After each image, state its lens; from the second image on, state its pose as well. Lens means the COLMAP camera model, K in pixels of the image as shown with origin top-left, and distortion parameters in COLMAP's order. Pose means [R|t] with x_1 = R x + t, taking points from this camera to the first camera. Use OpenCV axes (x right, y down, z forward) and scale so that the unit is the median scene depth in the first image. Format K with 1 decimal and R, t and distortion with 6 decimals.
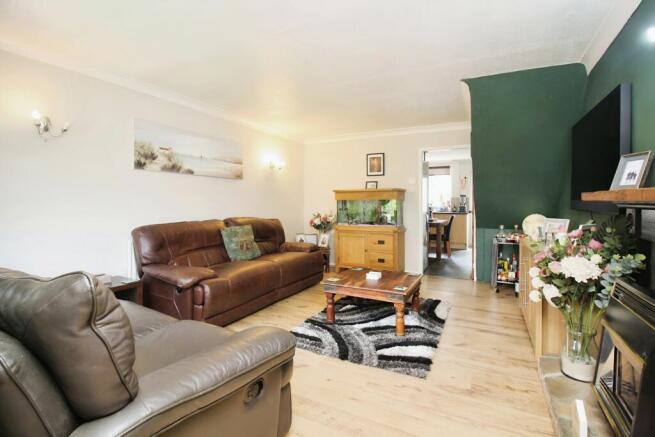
lens RADIAL K [[308.3, 0, 330.5], [0, 308.3, 216.1], [0, 0, 1]] dist [-0.020887, -0.000237]
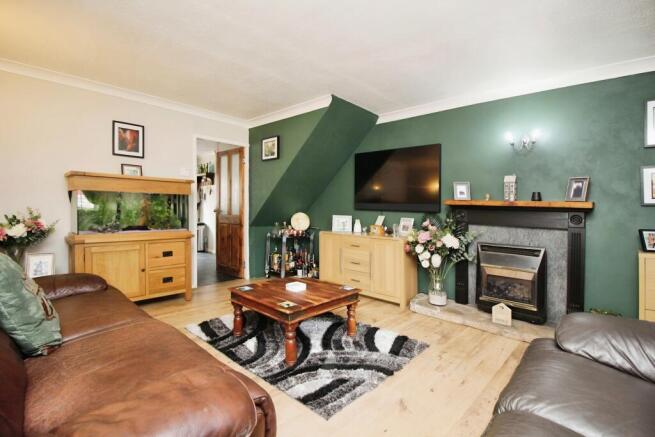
lens RADIAL K [[308.3, 0, 330.5], [0, 308.3, 216.1], [0, 0, 1]] dist [-0.020887, -0.000237]
pose [[0.257484, -0.018764, 0.966100, -0.483208], [0.013115, 0.999787, 0.015923, -0.009616], [-0.966194, 0.008571, 0.257675, 0.521240]]
